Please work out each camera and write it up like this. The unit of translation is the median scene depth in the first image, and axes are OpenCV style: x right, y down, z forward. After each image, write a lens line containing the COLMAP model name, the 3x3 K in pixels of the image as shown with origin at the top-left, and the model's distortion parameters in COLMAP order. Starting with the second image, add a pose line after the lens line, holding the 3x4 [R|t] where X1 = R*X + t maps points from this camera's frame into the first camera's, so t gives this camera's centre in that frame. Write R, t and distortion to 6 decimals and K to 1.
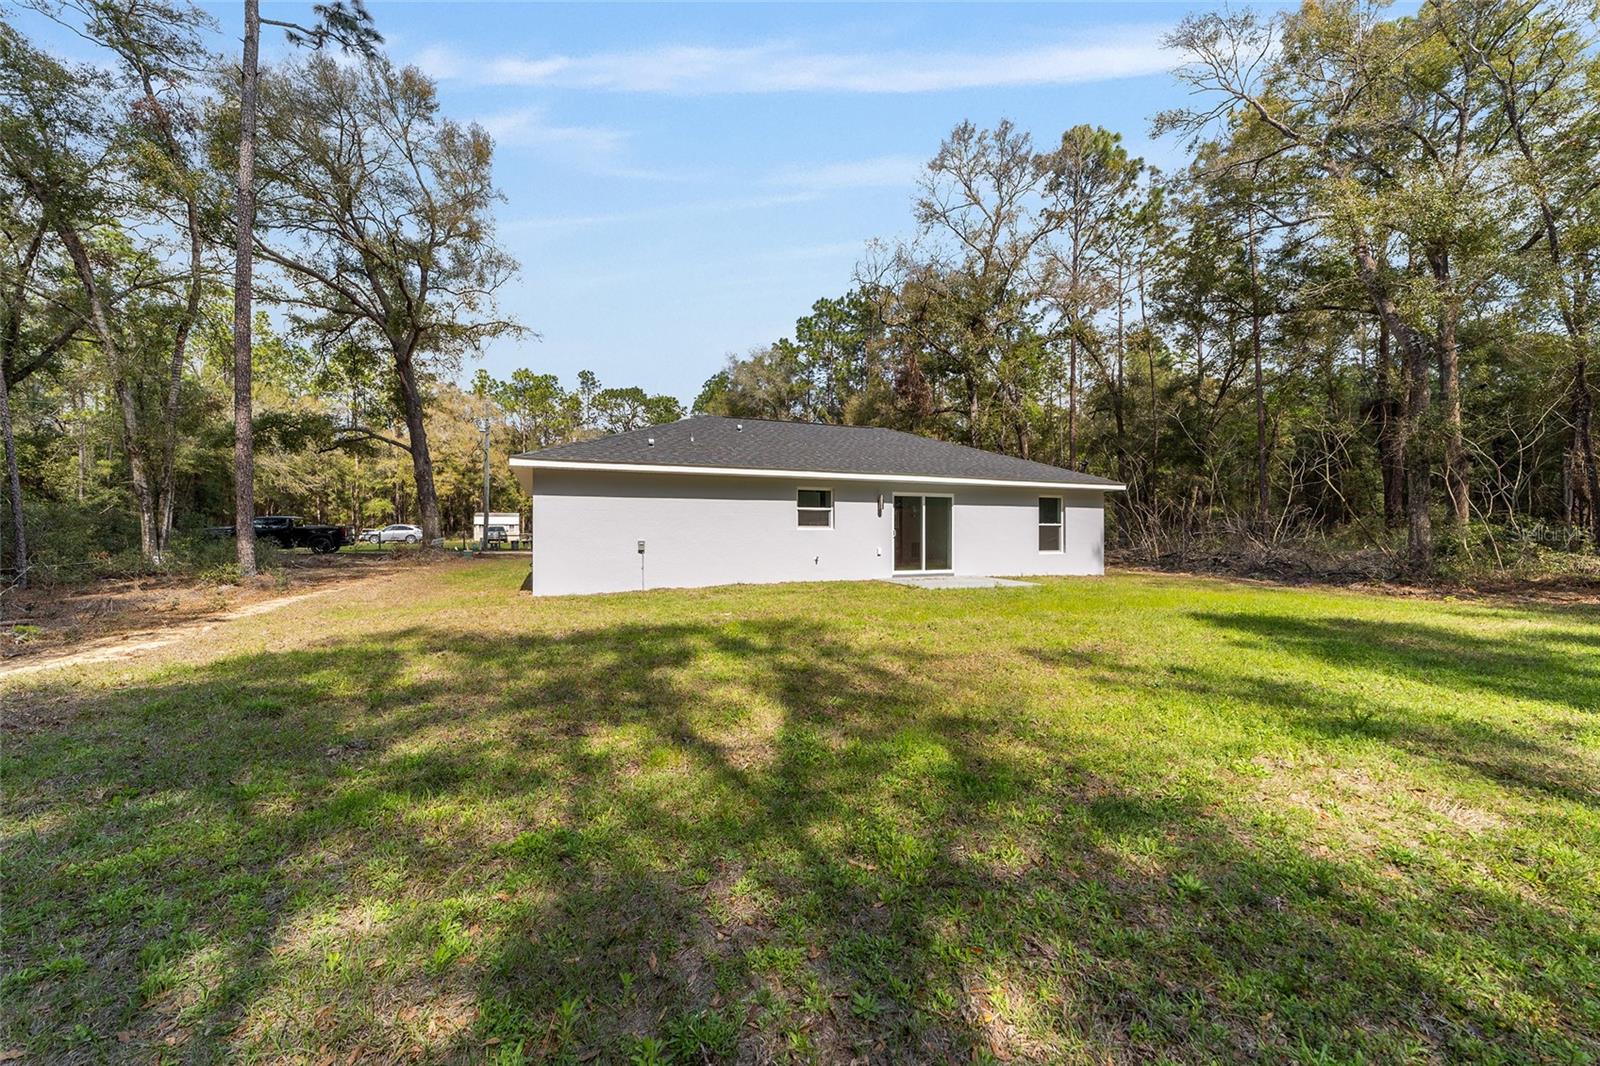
lens RADIAL K [[621.1, 0, 758.5], [0, 621.1, 534.6], [0, 0, 1]] dist [0.000850, 0.000118]
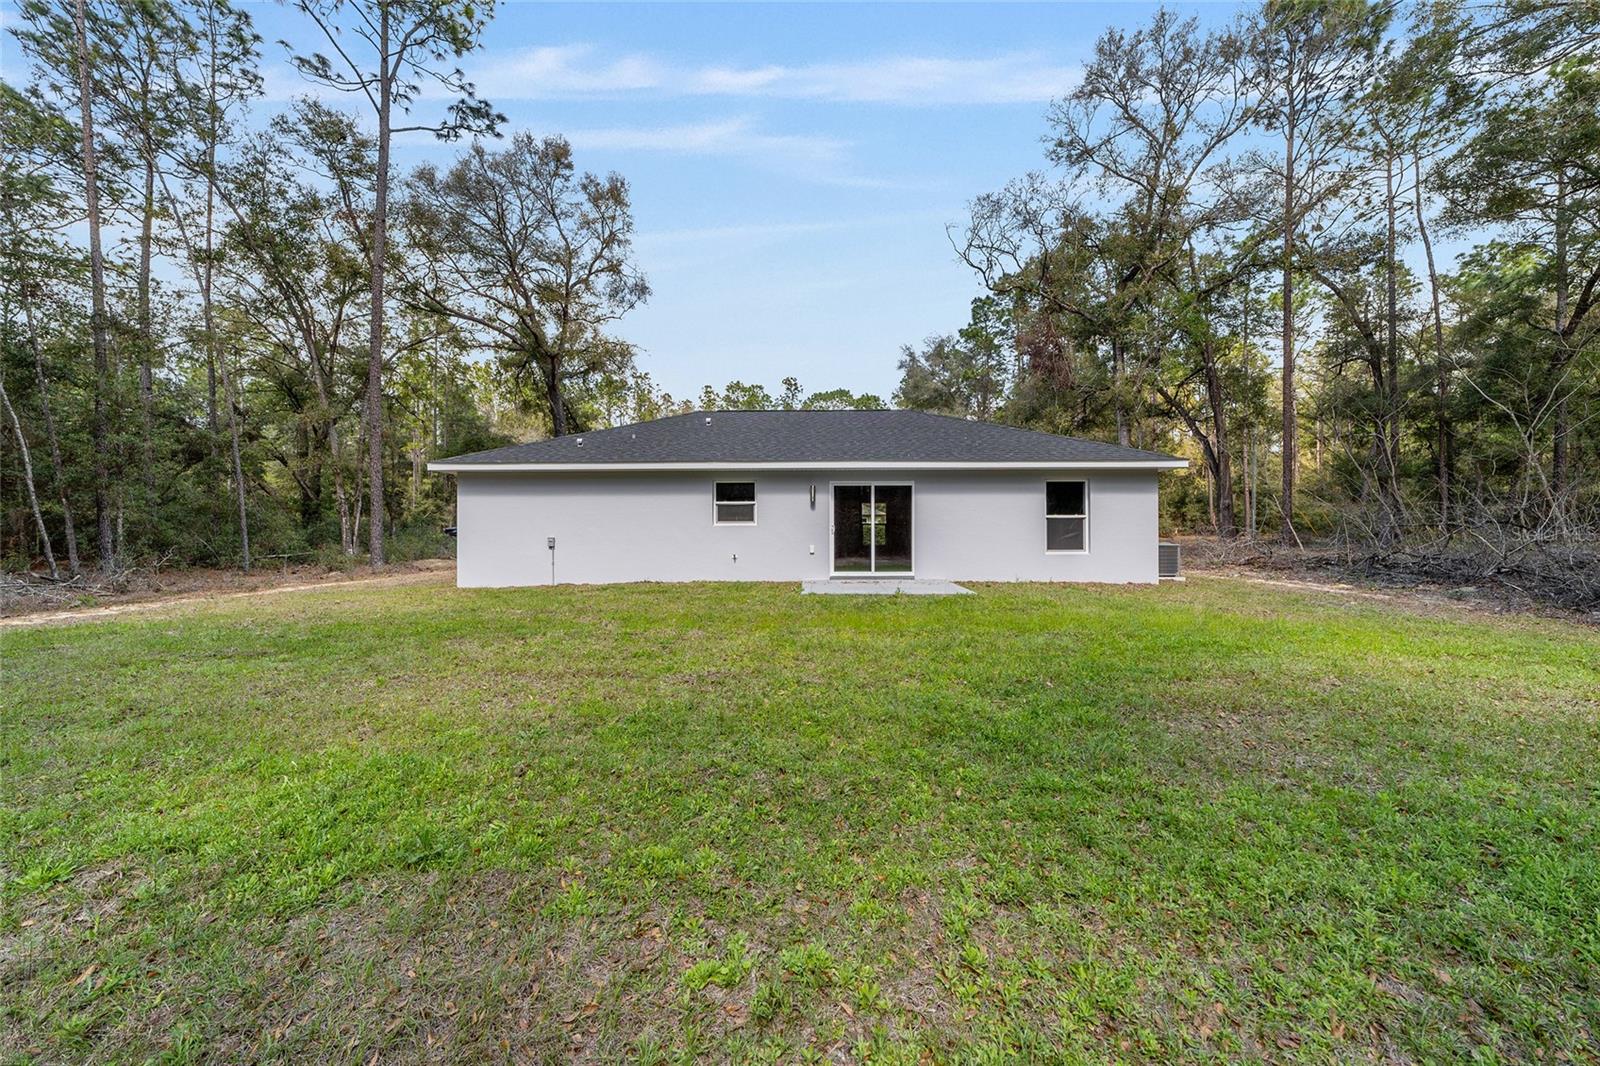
lens RADIAL K [[603.3, 0, 741.1], [0, 603.3, 533.8], [0, 0, 1]] dist [-0.013742, 0.007365]
pose [[0.924373, -0.002682, -0.381480, 0.382621], [0.004035, 0.999988, 0.002746, 0.002052], [0.381468, -0.004078, 0.924373, 0.154393]]
